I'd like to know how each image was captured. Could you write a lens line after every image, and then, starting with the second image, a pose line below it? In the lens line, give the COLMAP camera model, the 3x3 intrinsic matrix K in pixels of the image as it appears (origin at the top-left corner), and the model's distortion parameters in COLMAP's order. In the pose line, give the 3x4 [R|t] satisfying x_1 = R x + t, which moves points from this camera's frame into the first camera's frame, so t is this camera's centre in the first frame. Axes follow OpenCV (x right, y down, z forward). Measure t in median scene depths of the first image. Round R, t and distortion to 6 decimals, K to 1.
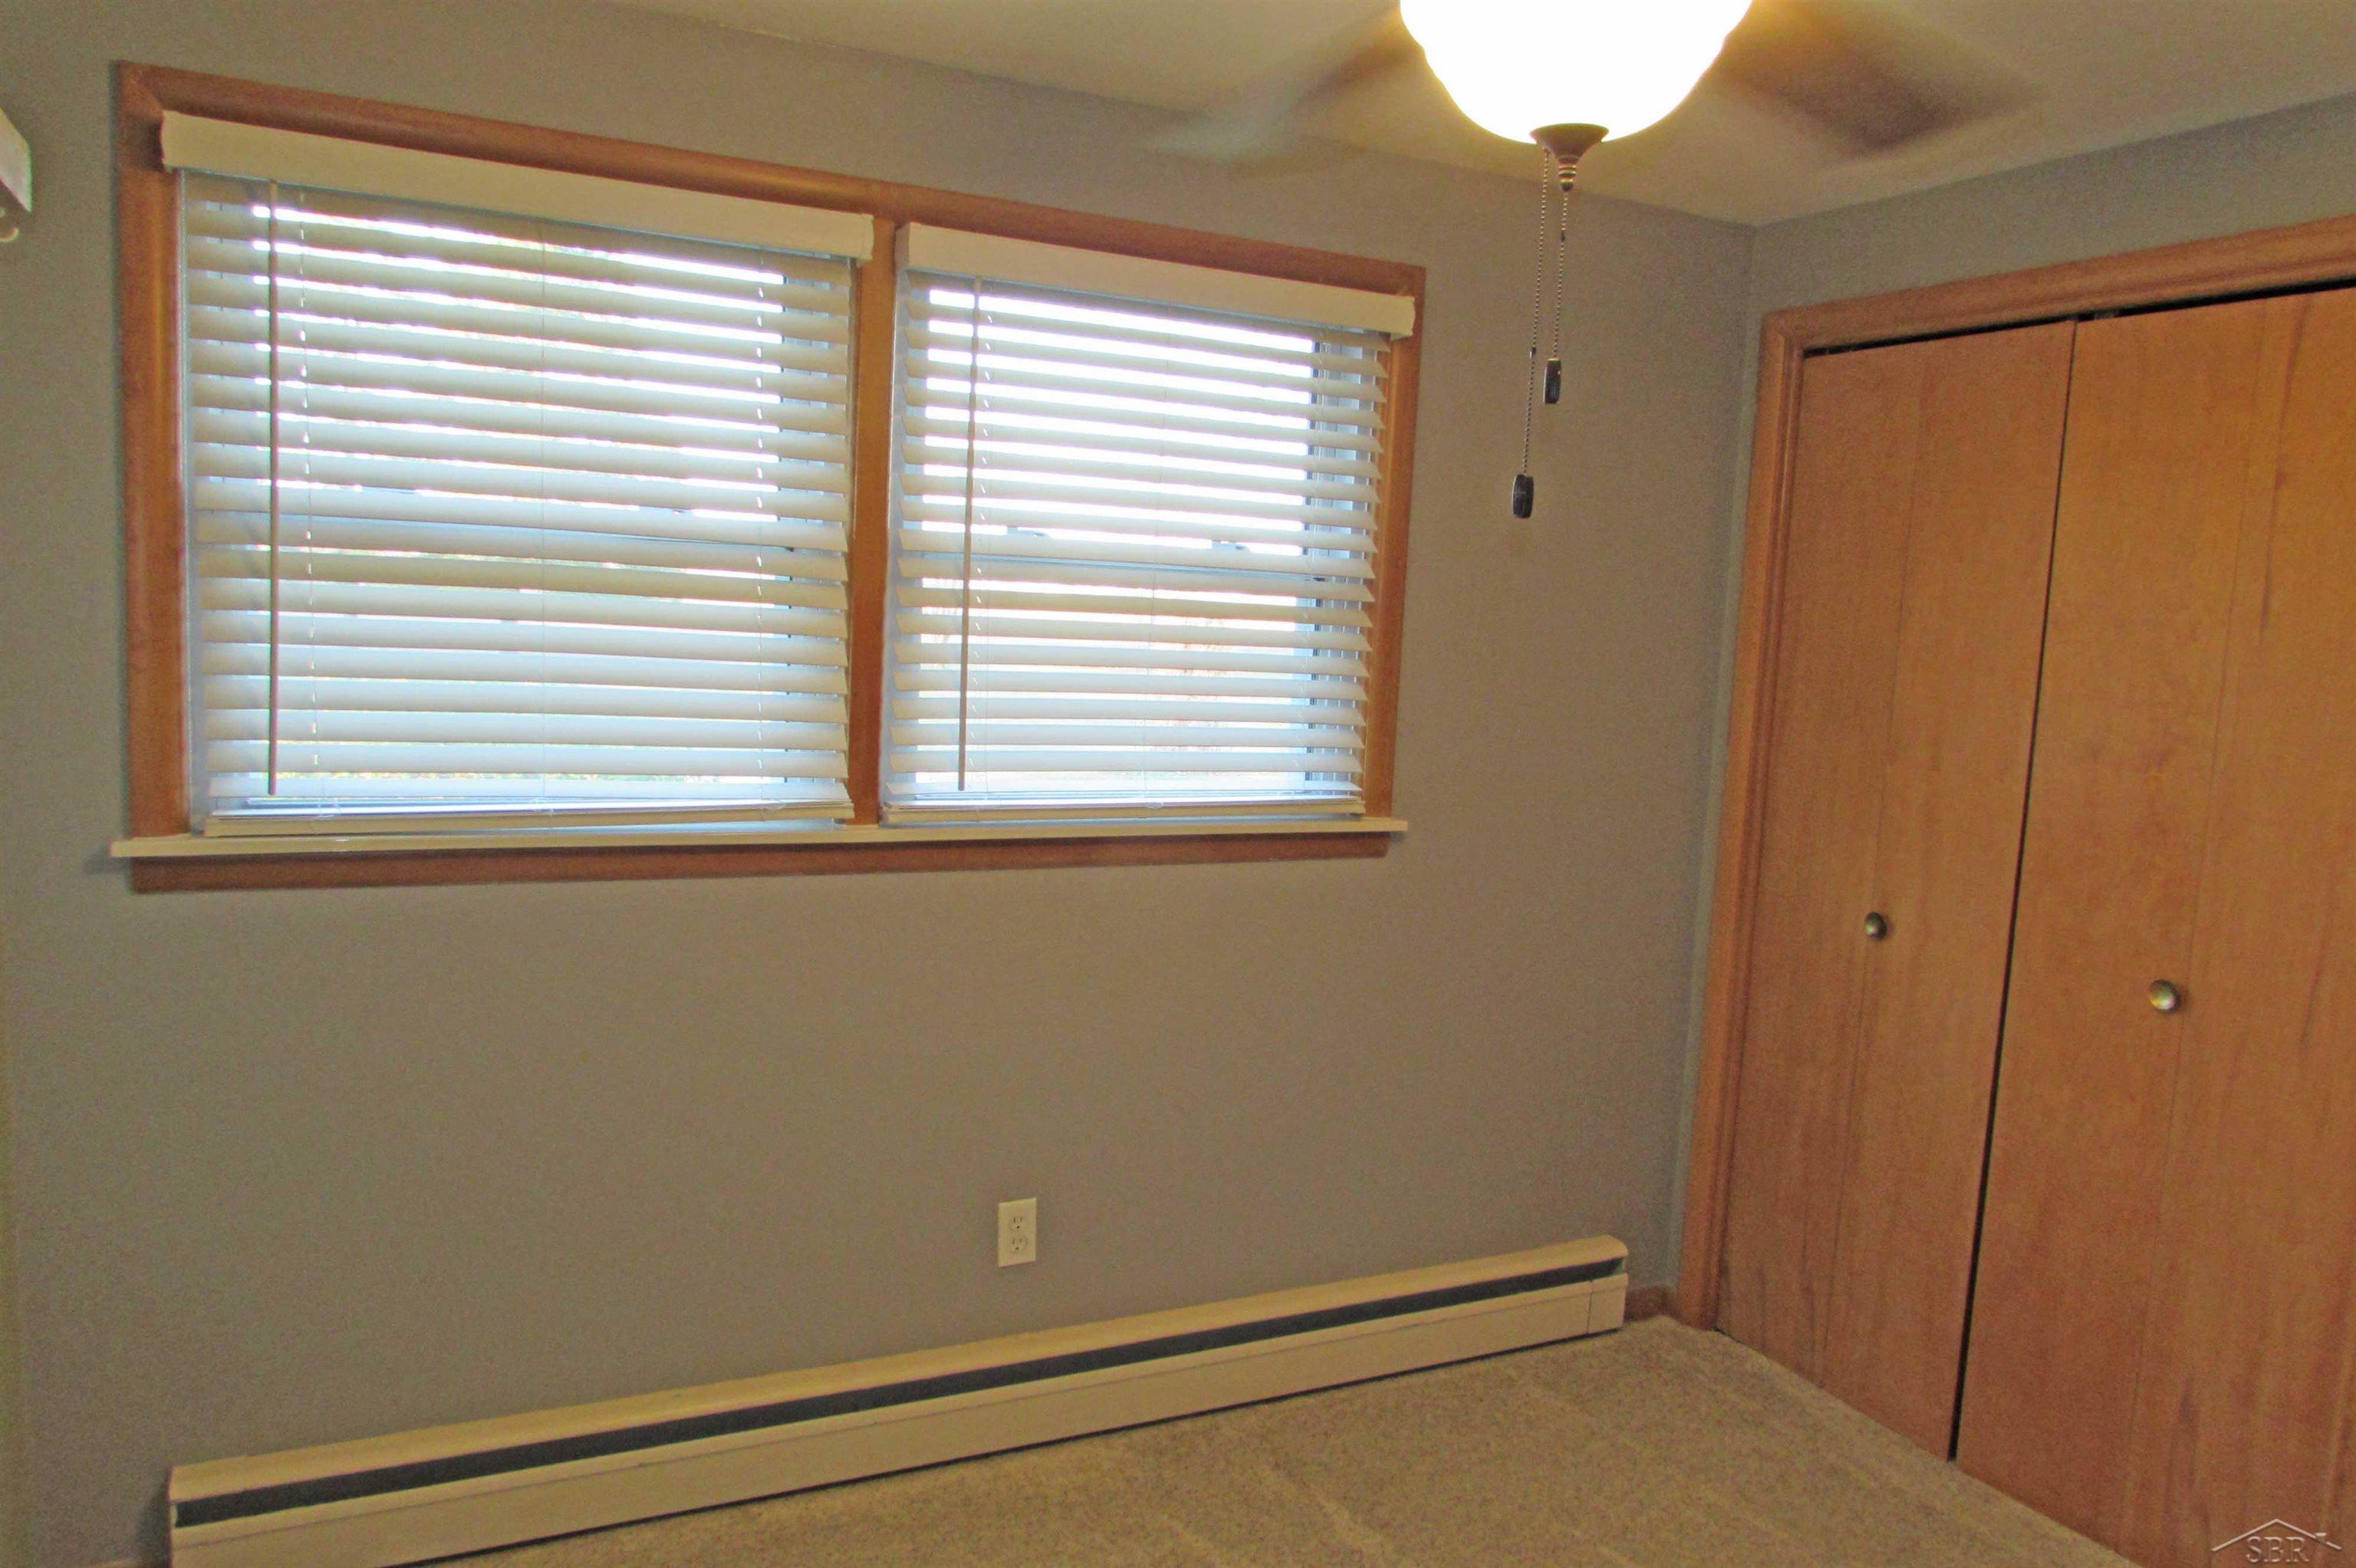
lens RADIAL K [[1692.0, 0, 1182.4], [0, 1692.0, 797.5], [0, 0, 1]] dist [-0.026745, -0.001309]
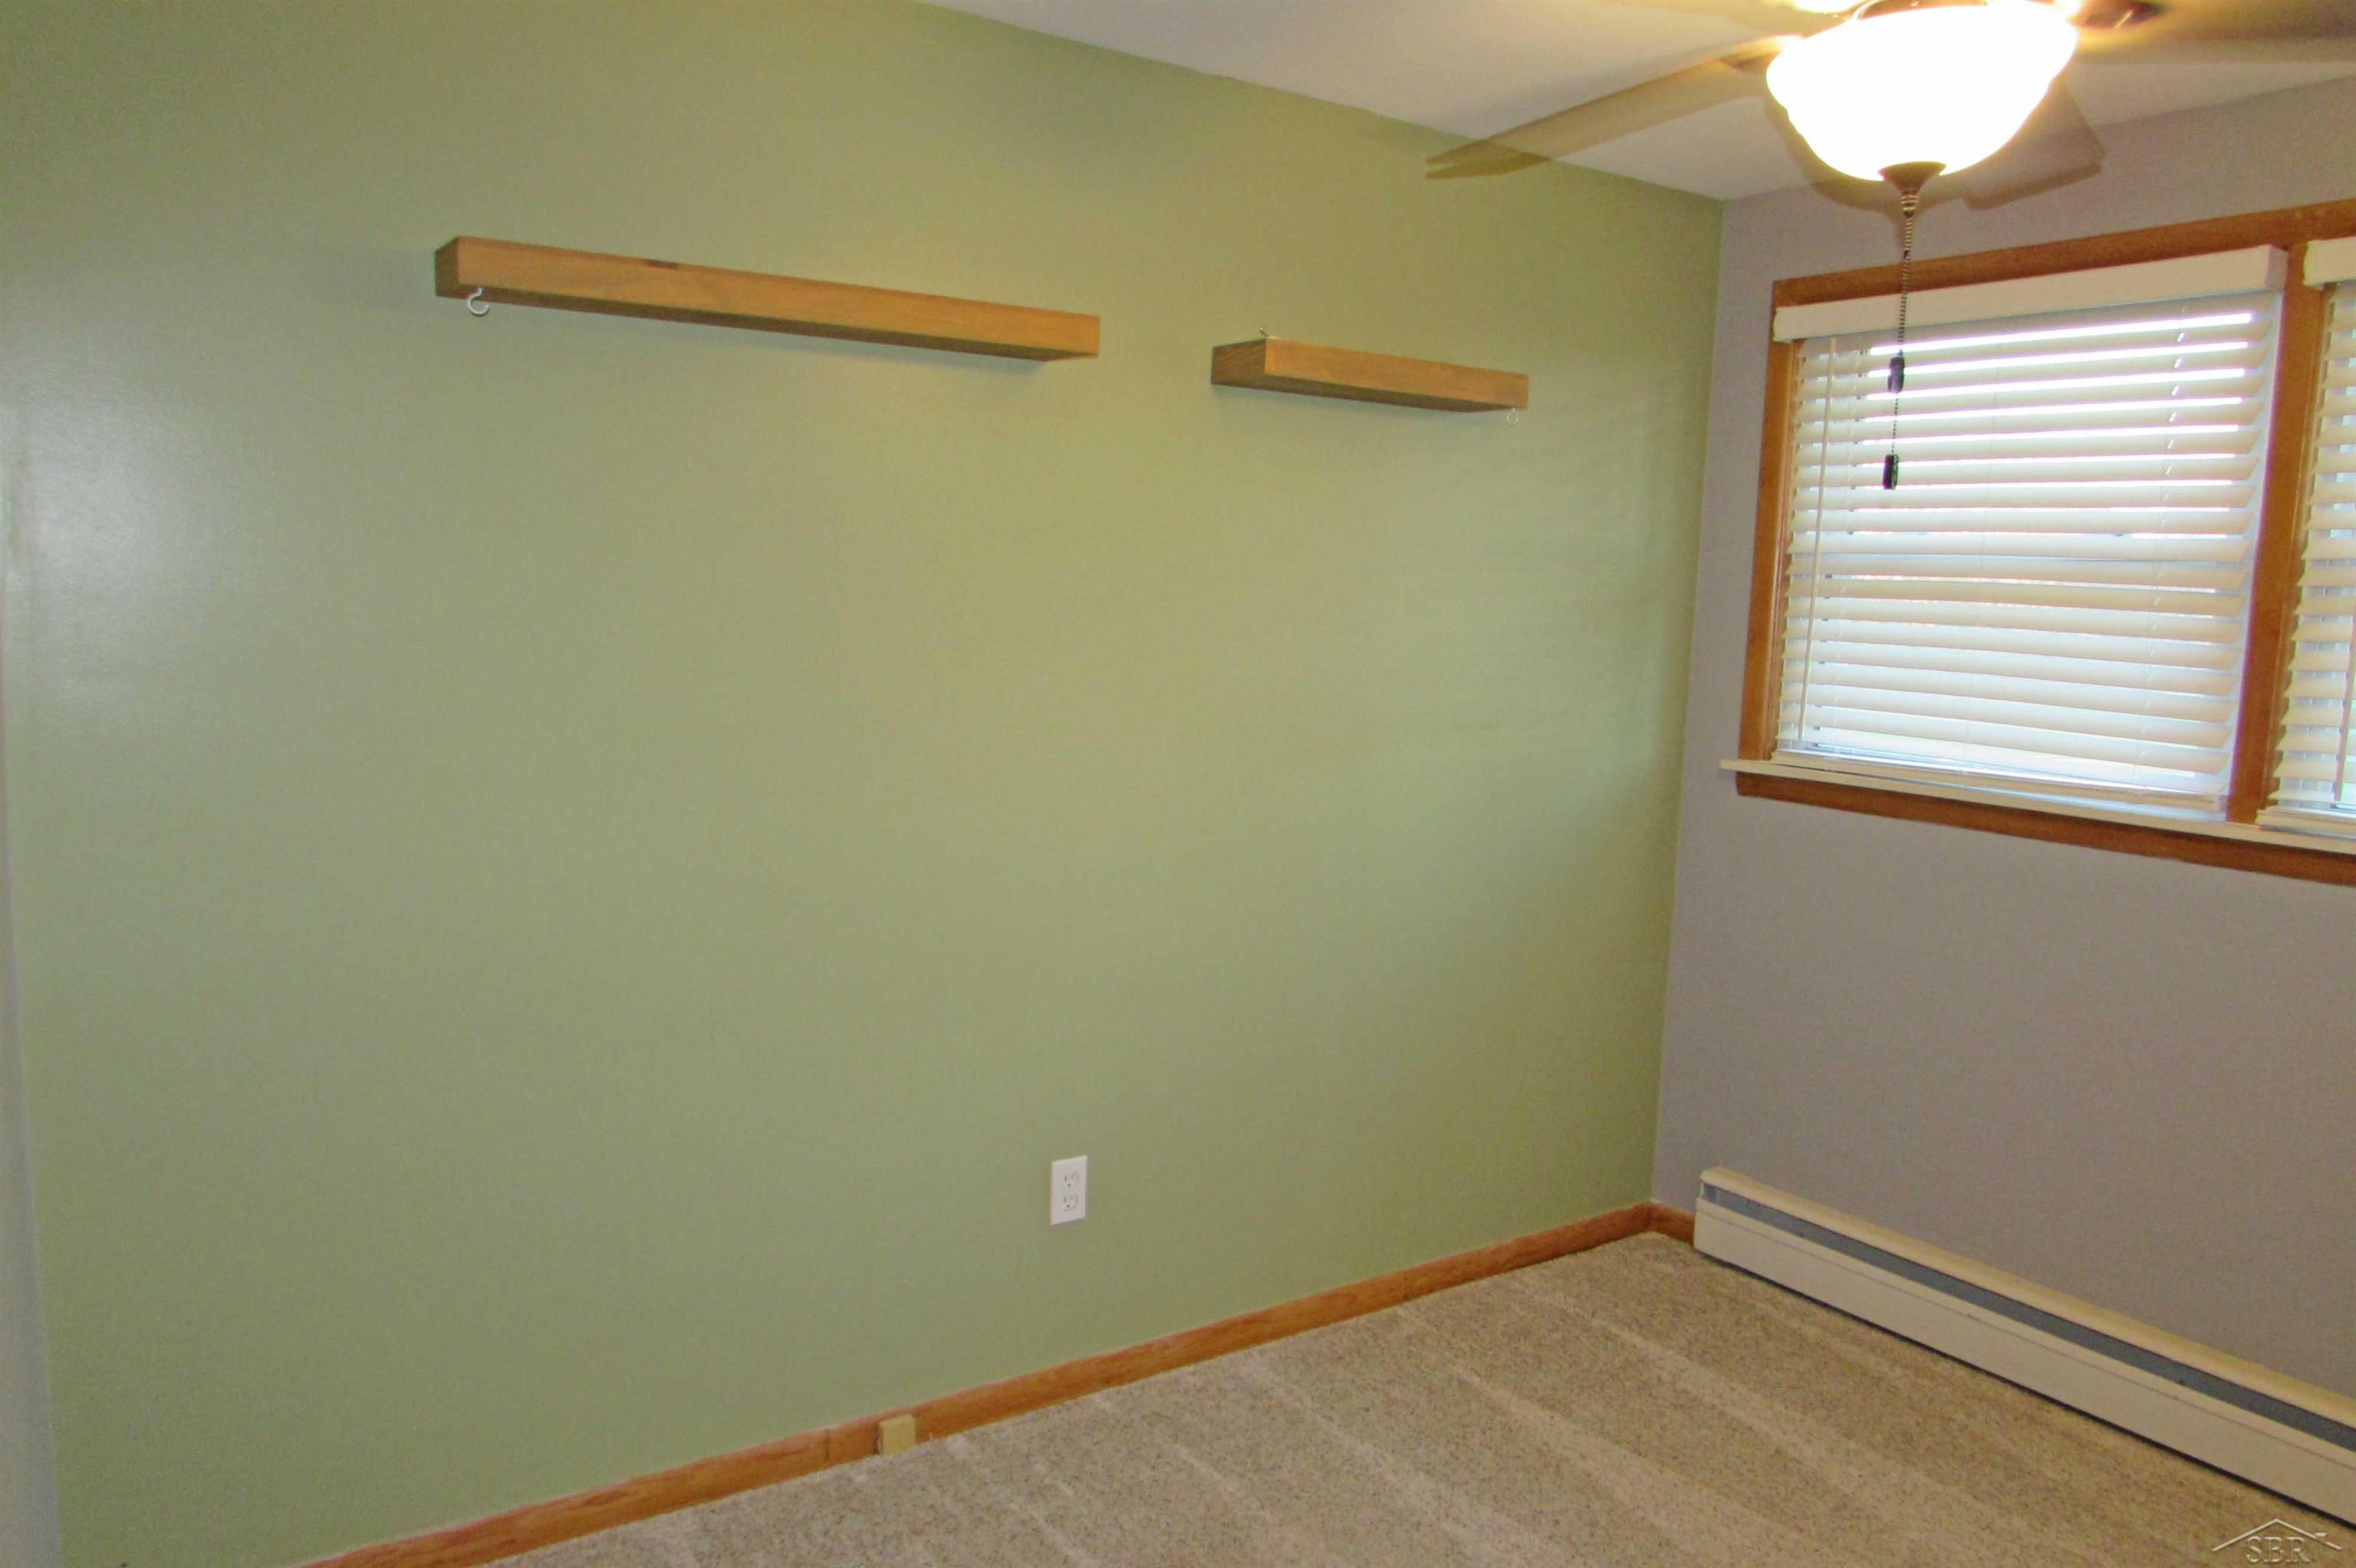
lens RADIAL K [[1692.0, 0, 1182.4], [0, 1692.0, 797.5], [0, 0, 1]] dist [-0.026745, -0.001309]
pose [[0.114000, 0.081719, -0.990114, 0.897430], [-0.136932, 0.988392, 0.065811, 0.025765], [0.983999, 0.128076, 0.123866, 0.269076]]
